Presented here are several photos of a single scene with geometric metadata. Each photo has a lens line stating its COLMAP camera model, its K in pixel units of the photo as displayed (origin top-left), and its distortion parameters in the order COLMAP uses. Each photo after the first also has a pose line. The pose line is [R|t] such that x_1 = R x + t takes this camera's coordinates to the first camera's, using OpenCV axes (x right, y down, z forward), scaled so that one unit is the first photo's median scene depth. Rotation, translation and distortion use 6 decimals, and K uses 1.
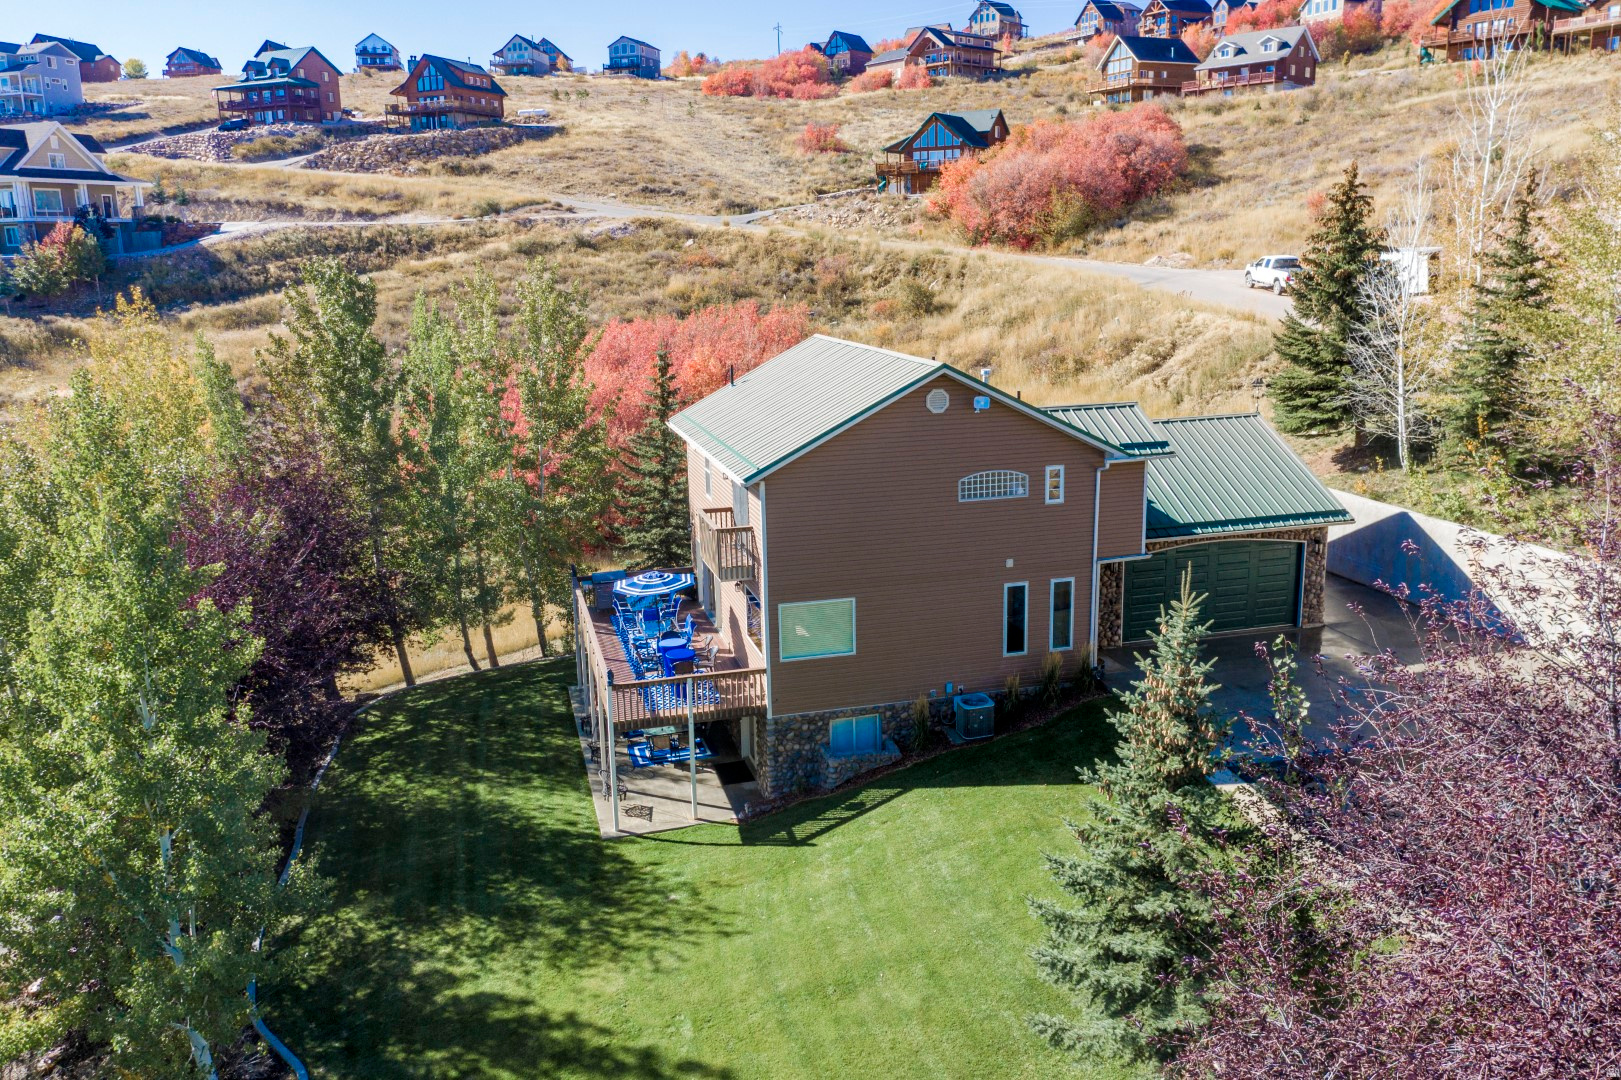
lens RADIAL K [[1281.3, 0, 806.7], [0, 1281.3, 537.0], [0, 0, 1]] dist [-0.009003, 0.006805]
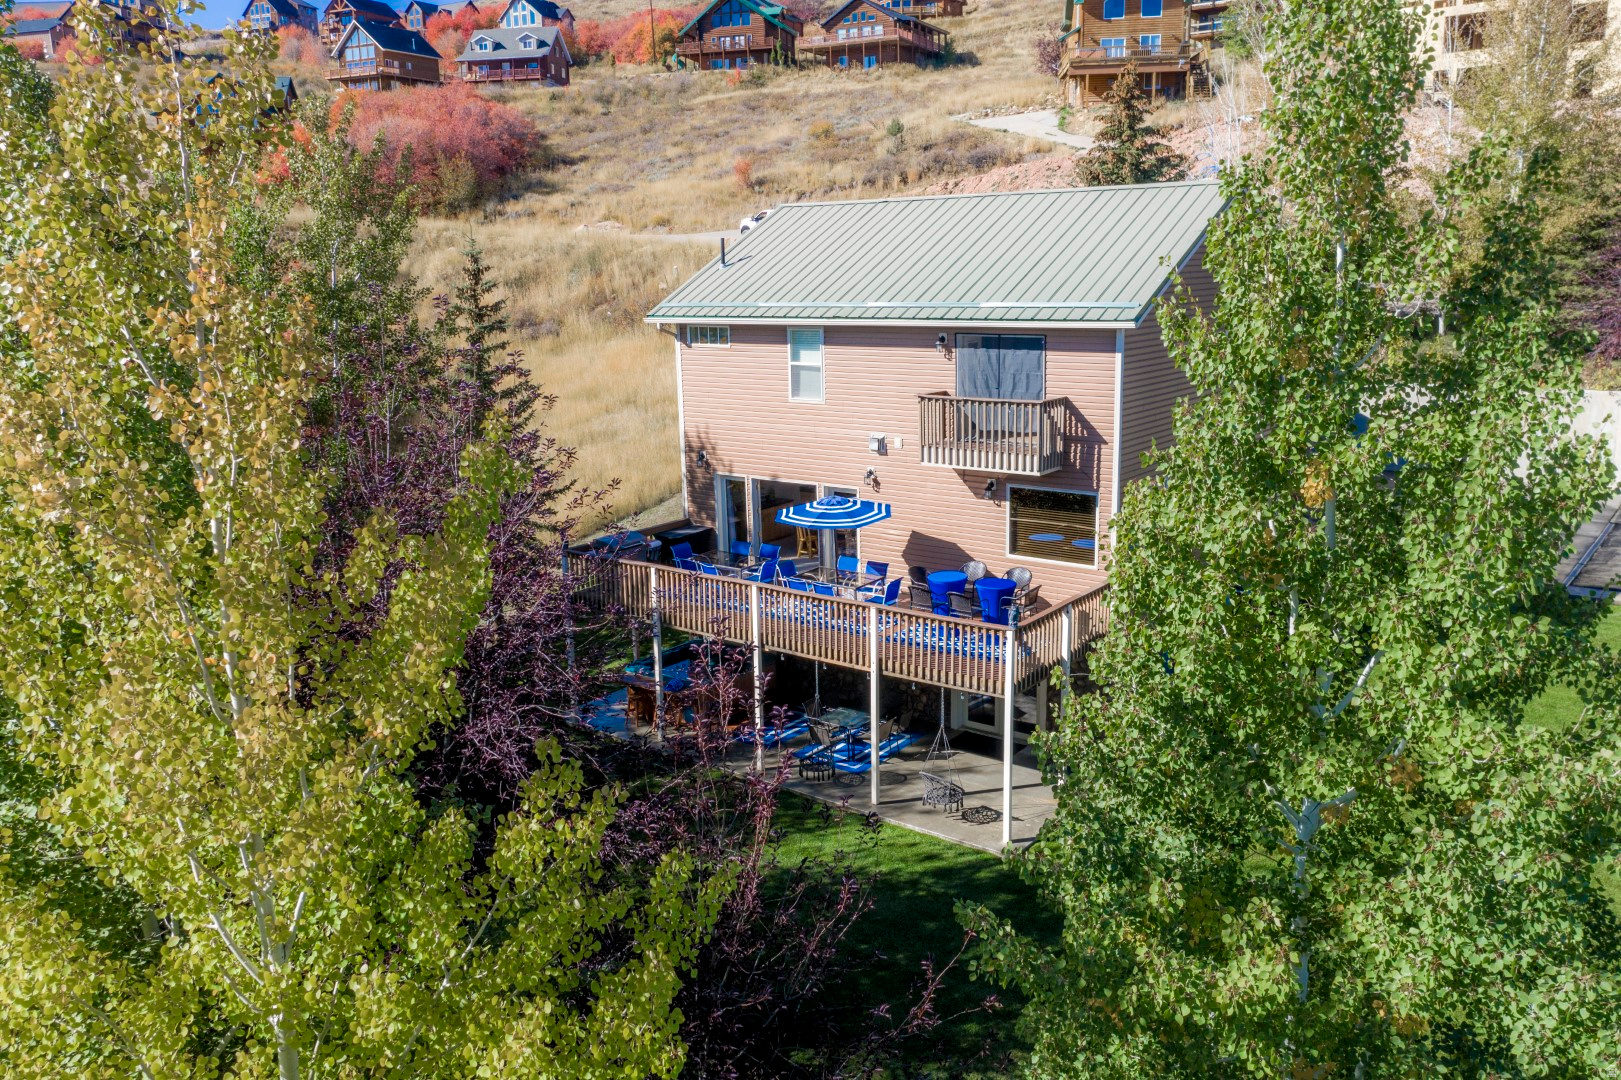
lens RADIAL K [[1285.3, 0, 828.4], [0, 1285.3, 541.9], [0, 0, 1]] dist [-0.012752, -0.002052]
pose [[0.786657, -0.131955, 0.603125, -0.148621], [0.144137, 0.989150, 0.028413, 0.008750], [-0.600330, 0.064582, 0.797141, 0.121040]]
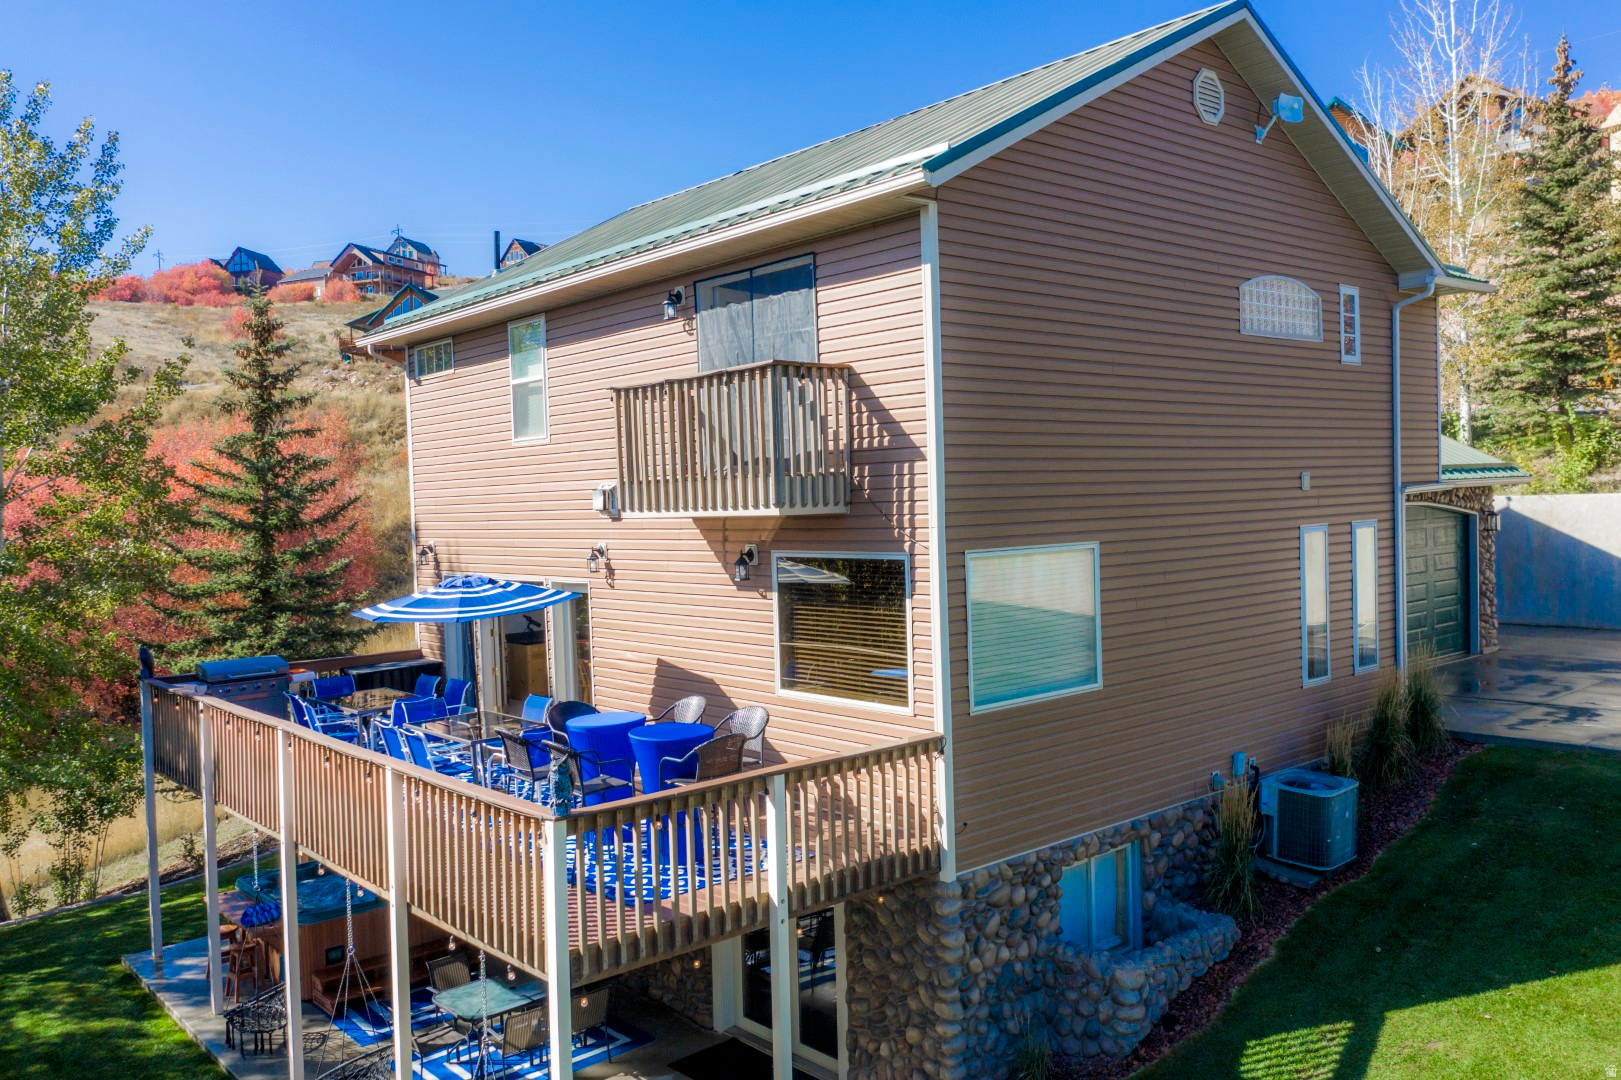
lens RADIAL K [[1281.3, 0, 806.7], [0, 1281.3, 537.0], [0, 0, 1]] dist [-0.009003, 0.006805]
pose [[0.896220, -0.018541, 0.443221, -0.054149], [0.108017, 0.978175, -0.177497, 0.026163], [-0.430257, 0.206952, 0.878663, 0.167305]]
